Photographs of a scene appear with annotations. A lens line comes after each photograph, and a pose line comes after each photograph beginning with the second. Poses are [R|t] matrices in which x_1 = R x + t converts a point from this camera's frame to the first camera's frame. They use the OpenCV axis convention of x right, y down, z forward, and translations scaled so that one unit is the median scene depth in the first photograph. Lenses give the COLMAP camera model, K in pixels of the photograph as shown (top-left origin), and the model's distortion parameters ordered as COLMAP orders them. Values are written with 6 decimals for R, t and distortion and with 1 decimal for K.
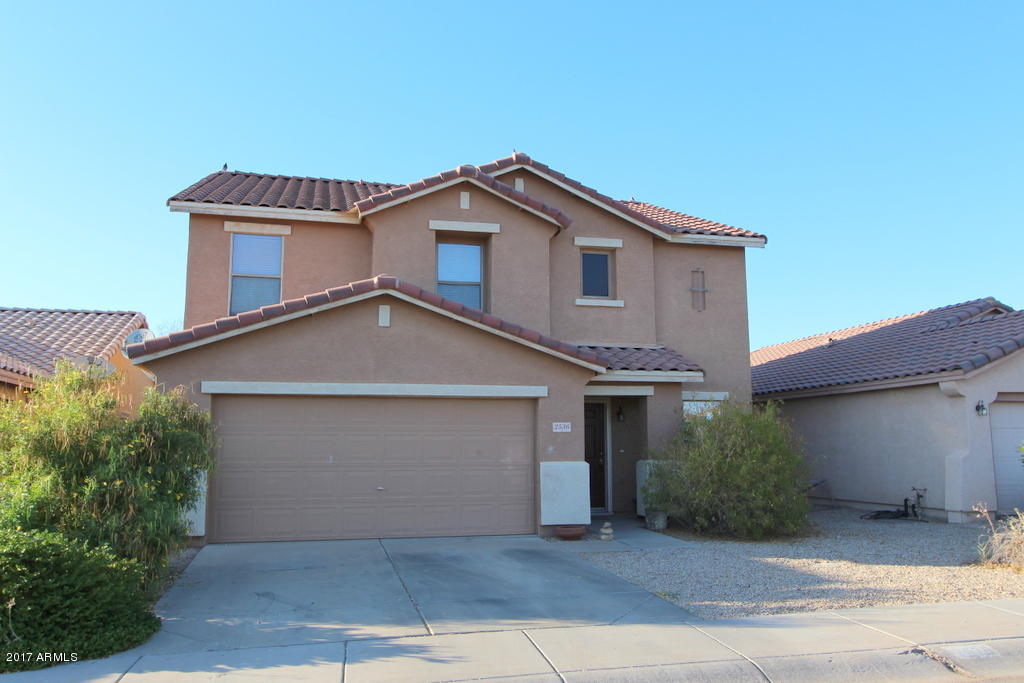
lens RADIAL K [[792.7, 0, 506.0], [0, 792.7, 337.6], [0, 0, 1]] dist [-0.032466, 0.008752]
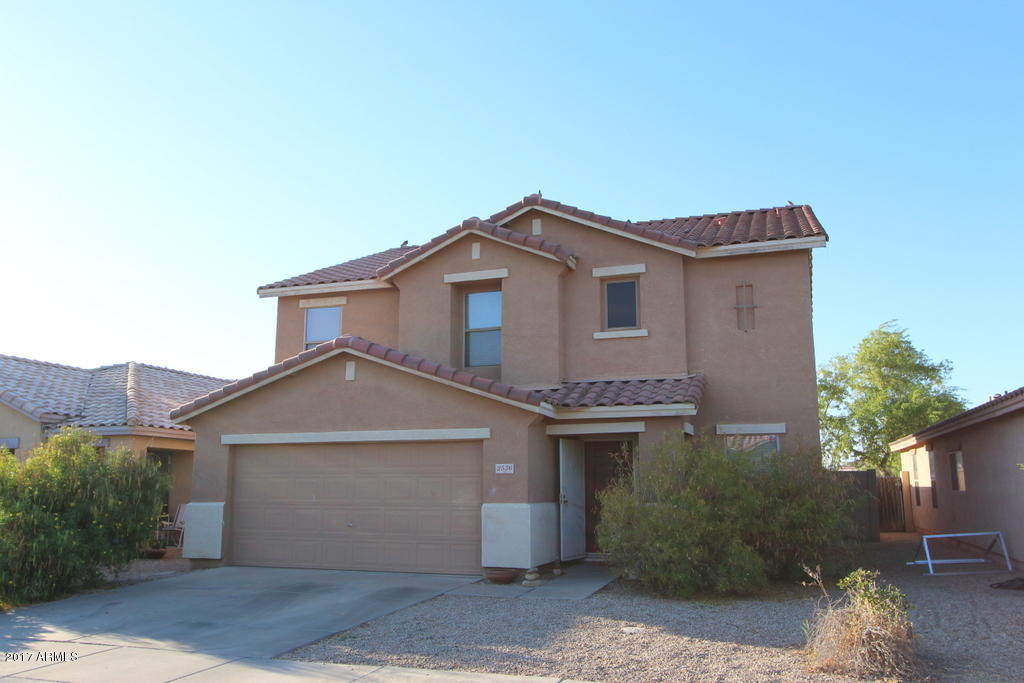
lens RADIAL K [[792.7, 0, 504.9], [0, 792.7, 344.1], [0, 0, 1]] dist [-0.032466, 0.008752]
pose [[0.843052, -0.092659, -0.529790, 0.538465], [0.072592, 0.995638, -0.058620, 0.014046], [0.532911, 0.010961, 0.846100, 0.138271]]
